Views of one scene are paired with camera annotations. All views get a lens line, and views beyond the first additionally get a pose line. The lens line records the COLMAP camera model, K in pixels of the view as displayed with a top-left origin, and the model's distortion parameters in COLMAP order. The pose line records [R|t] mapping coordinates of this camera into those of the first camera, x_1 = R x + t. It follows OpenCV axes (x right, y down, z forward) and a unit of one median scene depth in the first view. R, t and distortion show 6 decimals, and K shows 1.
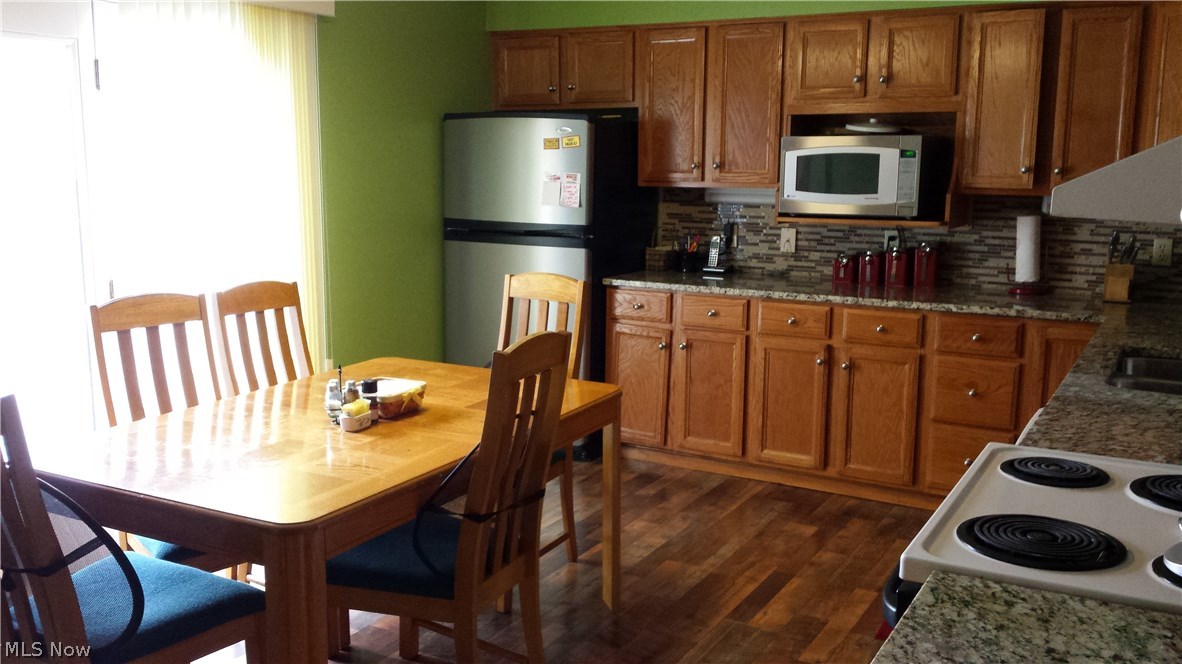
lens RADIAL K [[1051.8, 0, 593.8], [0, 1051.8, 330.2], [0, 0, 1]] dist [0.059519, -0.152039]
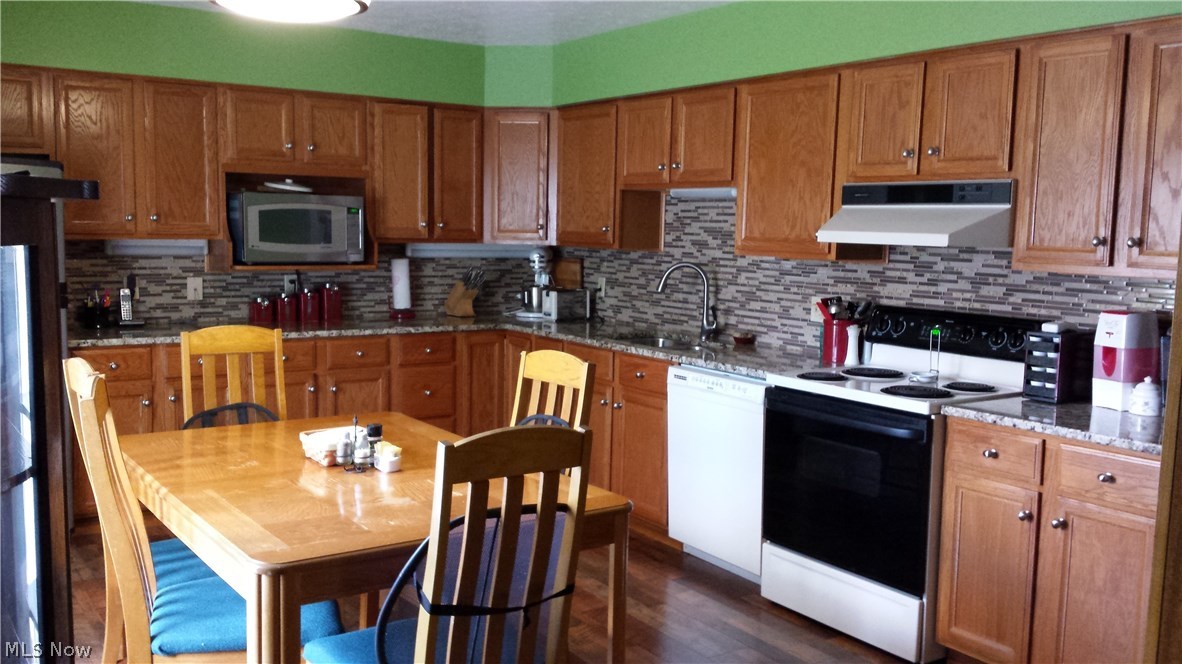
lens RADIAL K [[1051.8, 0, 584.4], [0, 1051.8, 334.5], [0, 0, 1]] dist [0.059519, -0.152039]
pose [[0.448131, -0.092893, 0.889128, -0.638175], [0.126472, 0.991171, 0.039811, -0.036063], [-0.884976, 0.094610, 0.455923, 0.196350]]
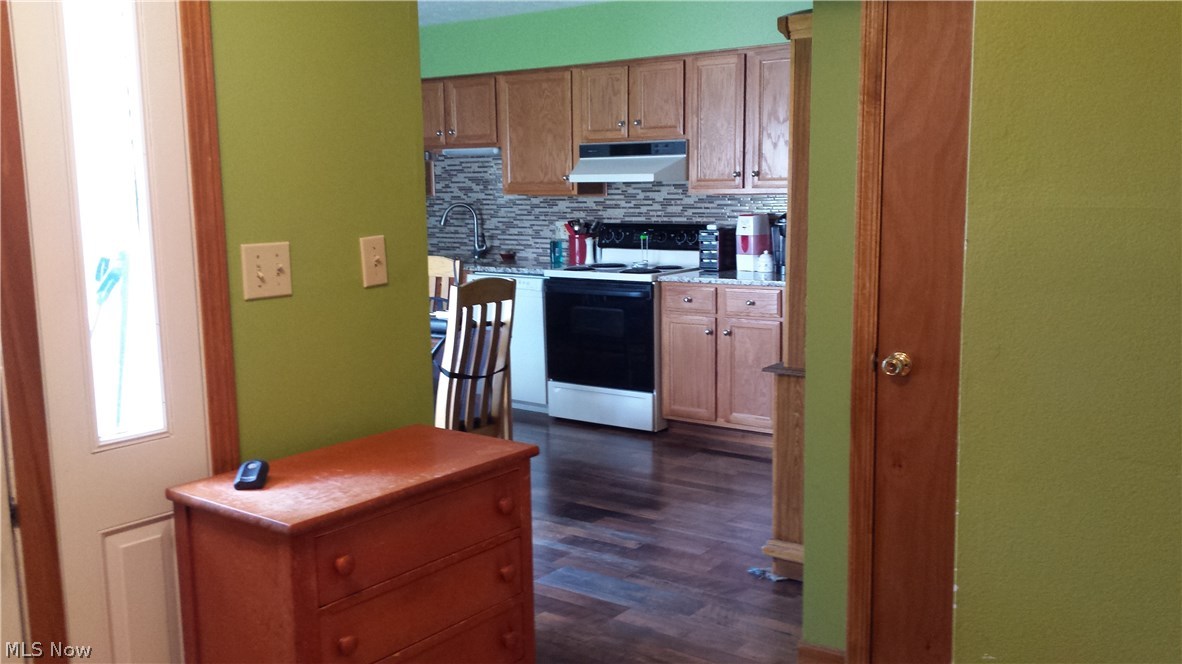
lens RADIAL K [[1051.8, 0, 583.7], [0, 1051.8, 339.6], [0, 0, 1]] dist [0.059519, -0.152039]
pose [[0.121133, -0.158760, 0.979858, -0.906041], [0.175799, 0.974954, 0.136232, -0.036574], [-0.976945, 0.155755, 0.146009, 0.217034]]
